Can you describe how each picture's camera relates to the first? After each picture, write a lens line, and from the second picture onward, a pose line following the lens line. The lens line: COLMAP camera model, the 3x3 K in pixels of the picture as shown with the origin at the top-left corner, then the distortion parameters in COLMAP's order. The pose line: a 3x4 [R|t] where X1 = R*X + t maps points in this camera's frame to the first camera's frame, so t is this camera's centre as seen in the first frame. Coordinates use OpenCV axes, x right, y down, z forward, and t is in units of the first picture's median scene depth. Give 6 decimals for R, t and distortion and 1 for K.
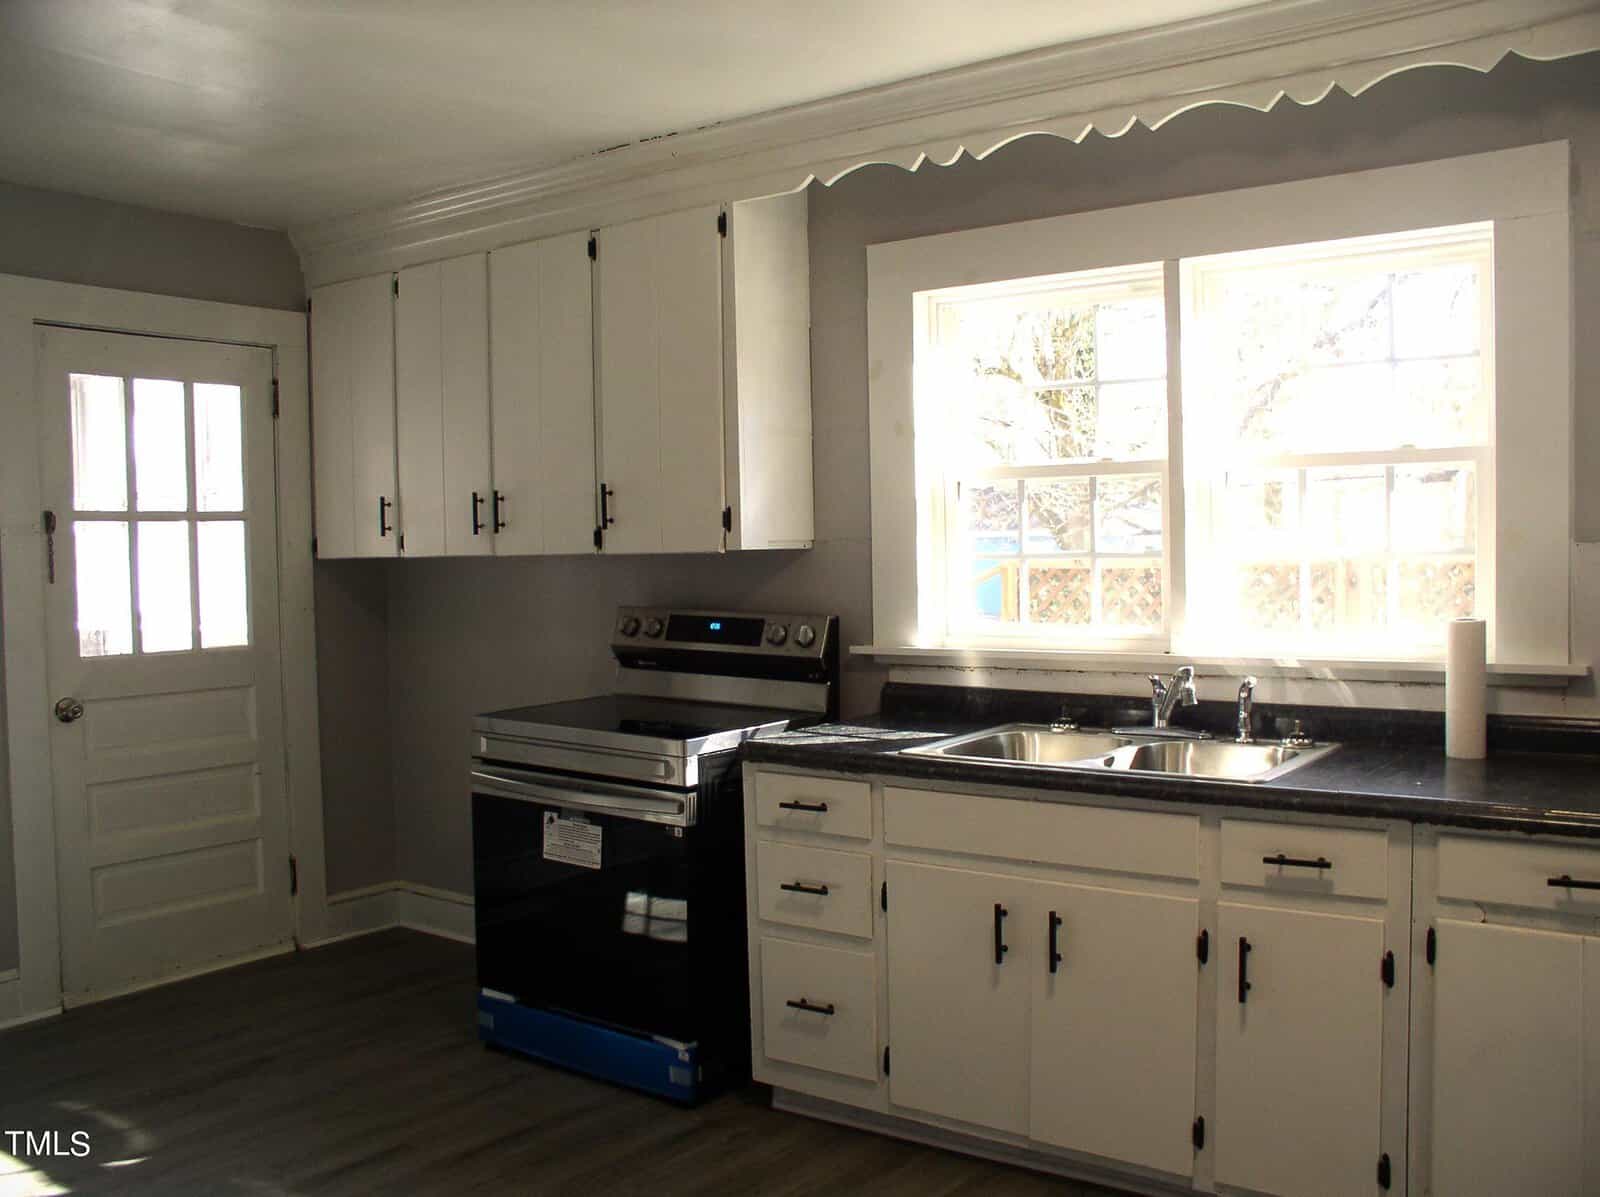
lens RADIAL K [[1494.7, 0, 799.0], [0, 1494.7, 609.4], [0, 0, 1]] dist [-0.060027, 0.000000]
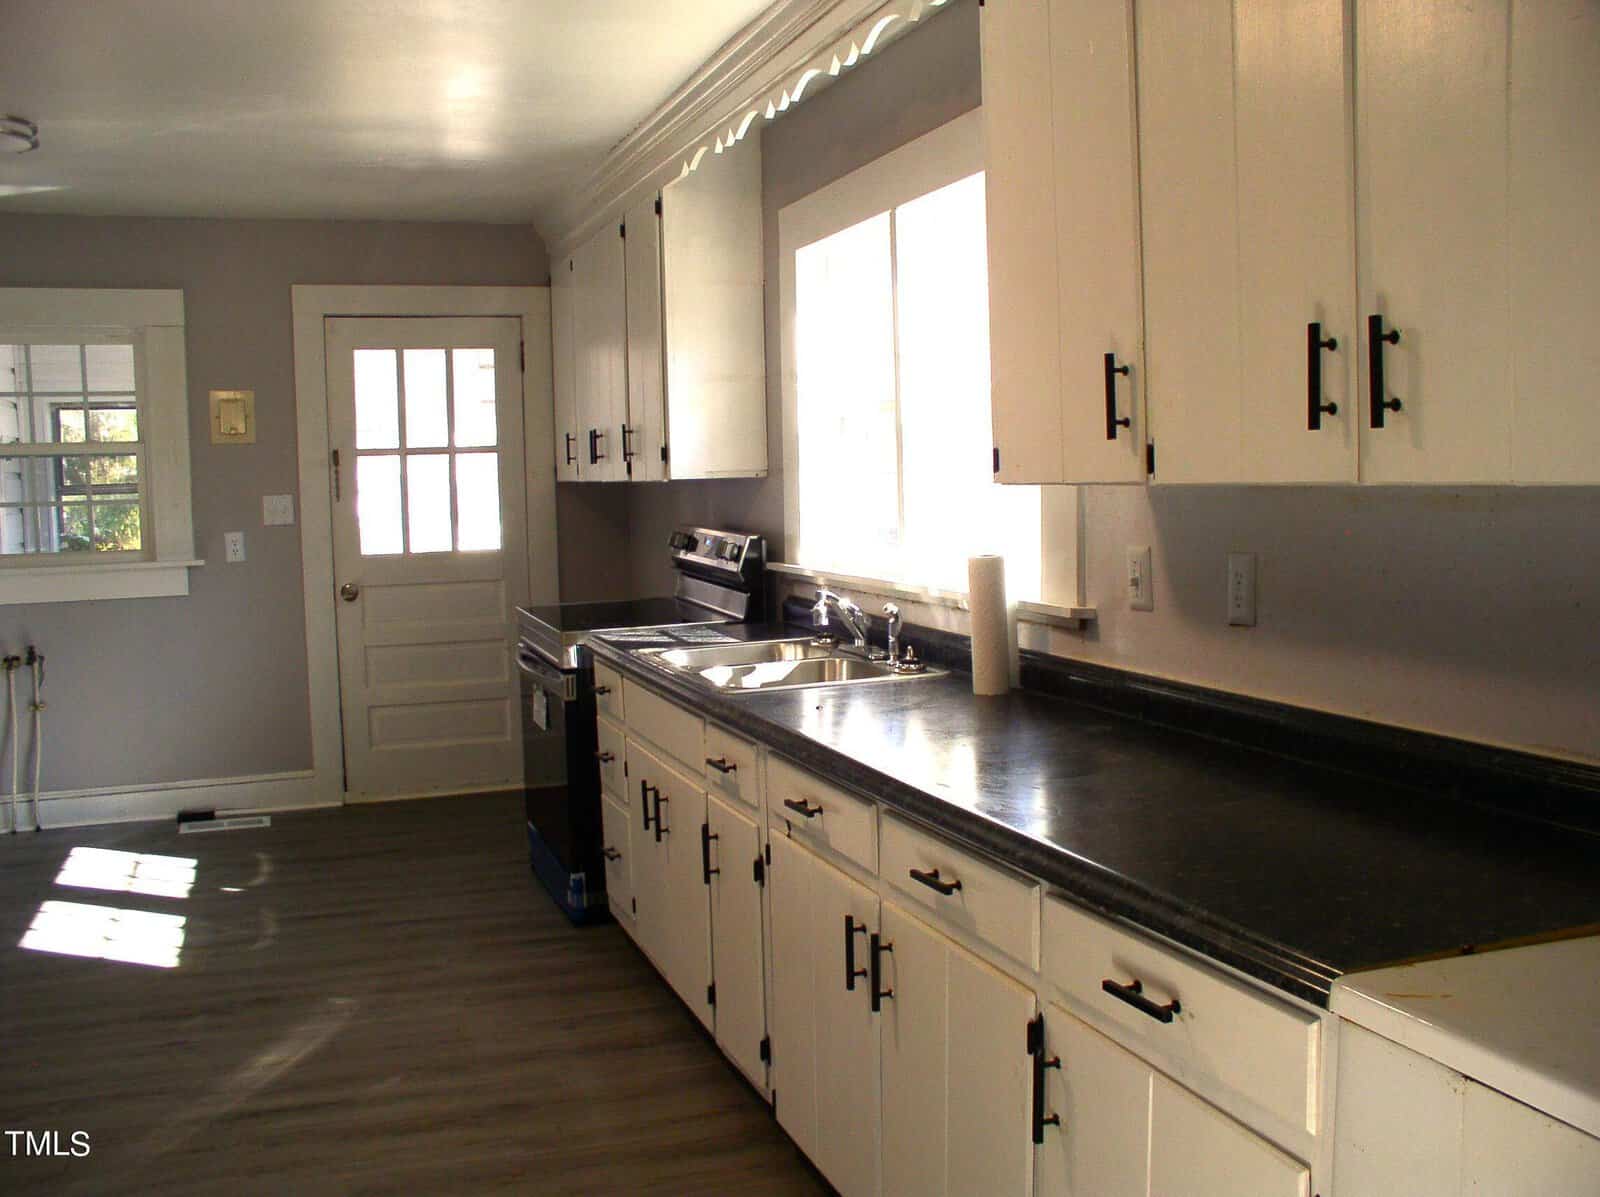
lens RADIAL K [[1494.7, 0, 795.1], [0, 1494.7, 587.8], [0, 0, 1]] dist [-0.060027, 0.000000]
pose [[0.838431, 0.039060, -0.543607, 0.612646], [-0.010491, 0.998400, 0.055558, -0.018421], [0.544907, -0.040879, 0.837499, 0.044922]]
